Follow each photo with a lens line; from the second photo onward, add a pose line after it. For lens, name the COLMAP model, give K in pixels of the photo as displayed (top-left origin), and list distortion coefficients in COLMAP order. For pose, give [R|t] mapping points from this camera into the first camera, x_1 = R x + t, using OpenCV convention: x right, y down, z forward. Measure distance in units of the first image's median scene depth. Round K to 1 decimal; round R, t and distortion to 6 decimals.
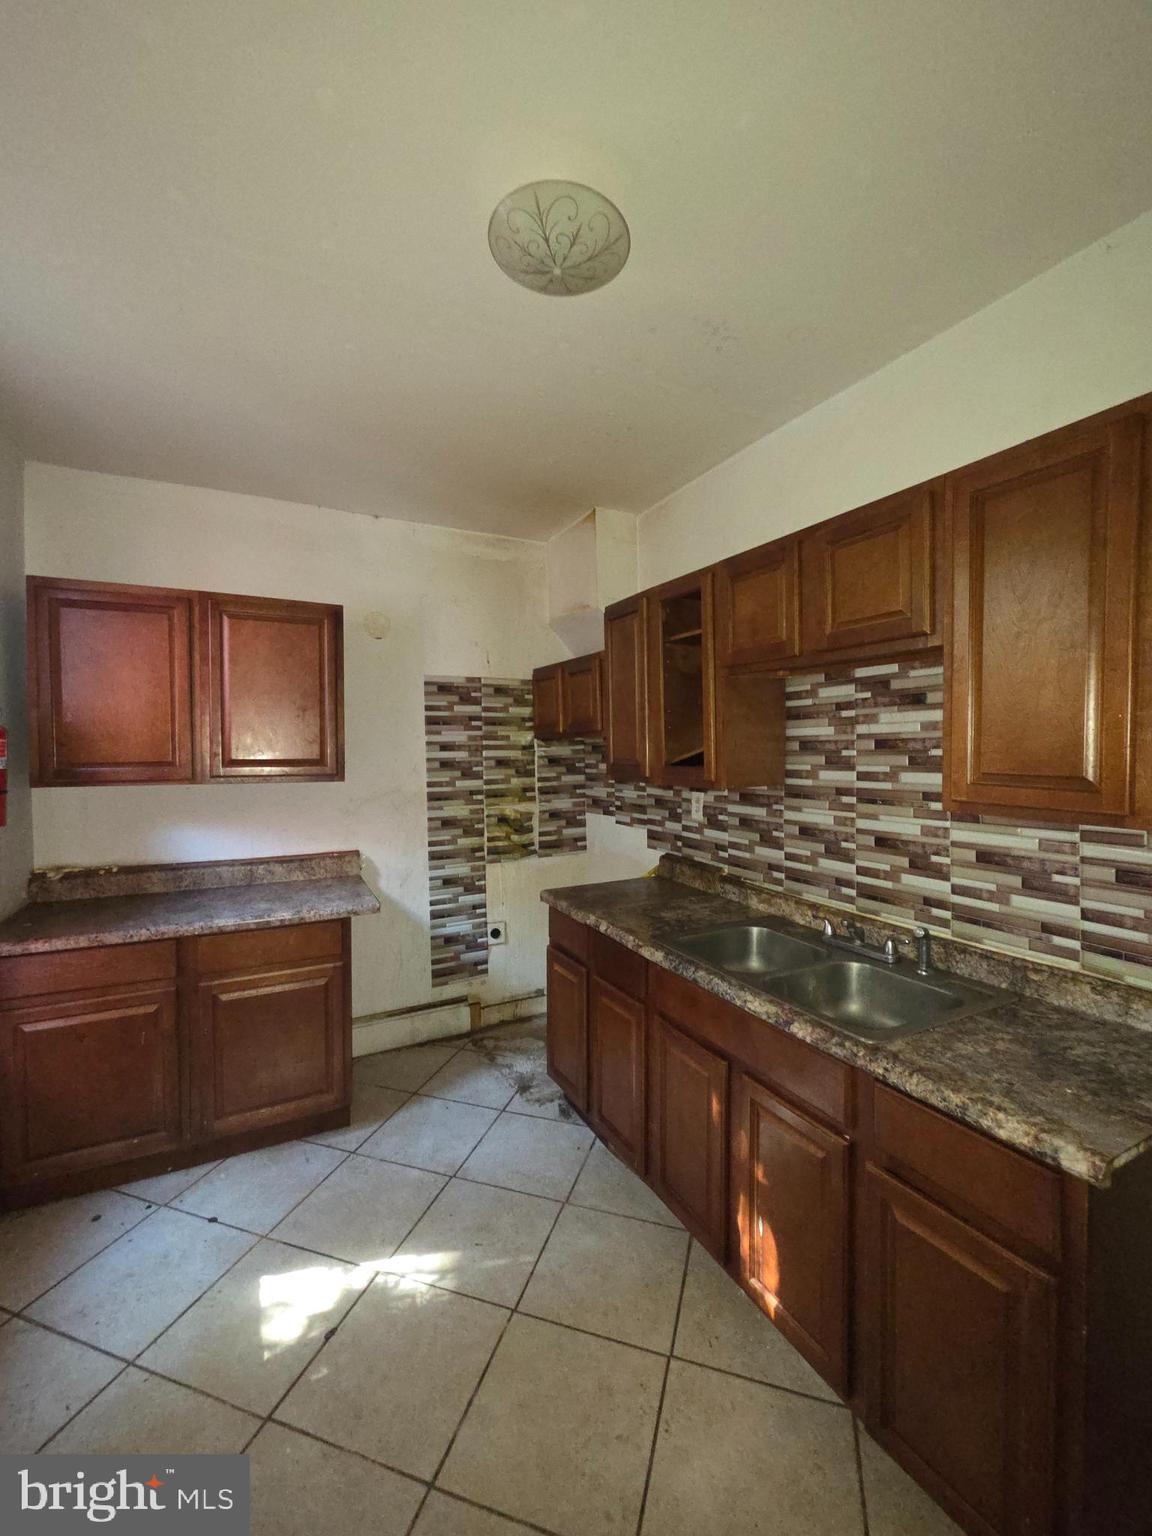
lens RADIAL K [[609.5, 0, 575.4], [0, 609.5, 761.8], [0, 0, 1]] dist [-0.012278, -0.000075]
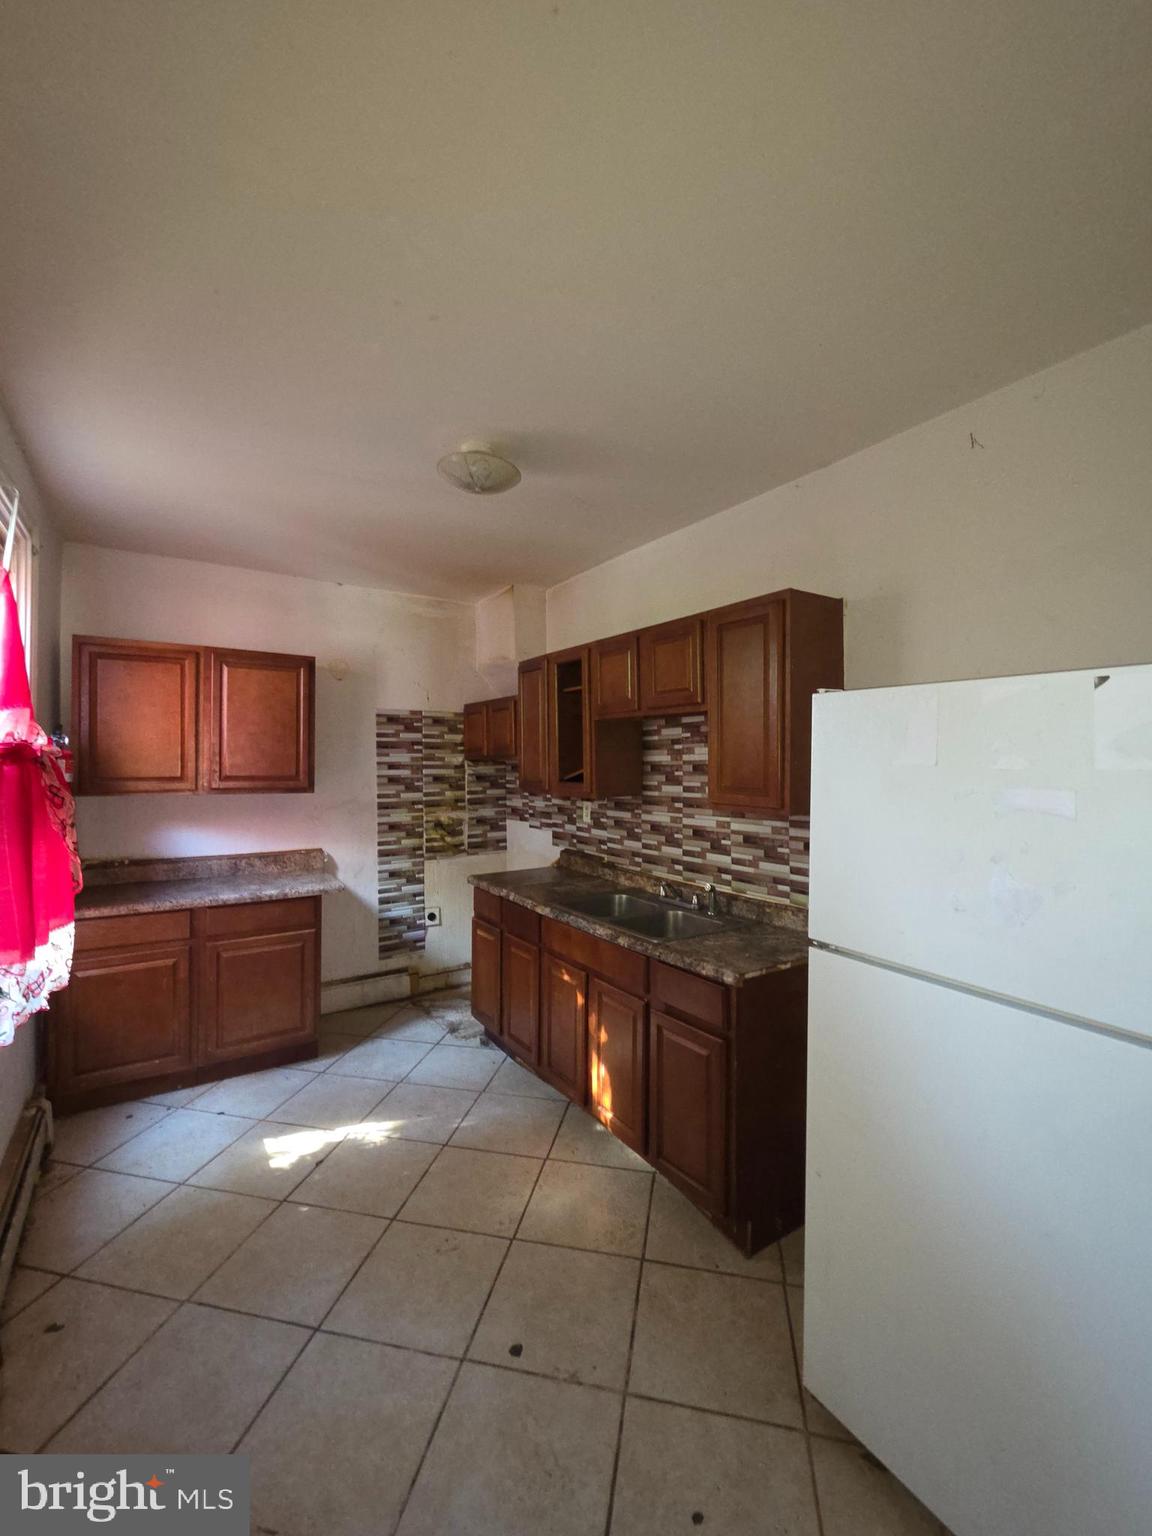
lens RADIAL K [[609.5, 0, 575.4], [0, 609.5, 761.8], [0, 0, 1]] dist [-0.012278, -0.000075]
pose [[0.994292, 0.007626, 0.106417, 0.035117], [-0.004660, 0.999594, -0.028096, 0.000018], [-0.106588, 0.027440, 0.993925, -0.371042]]
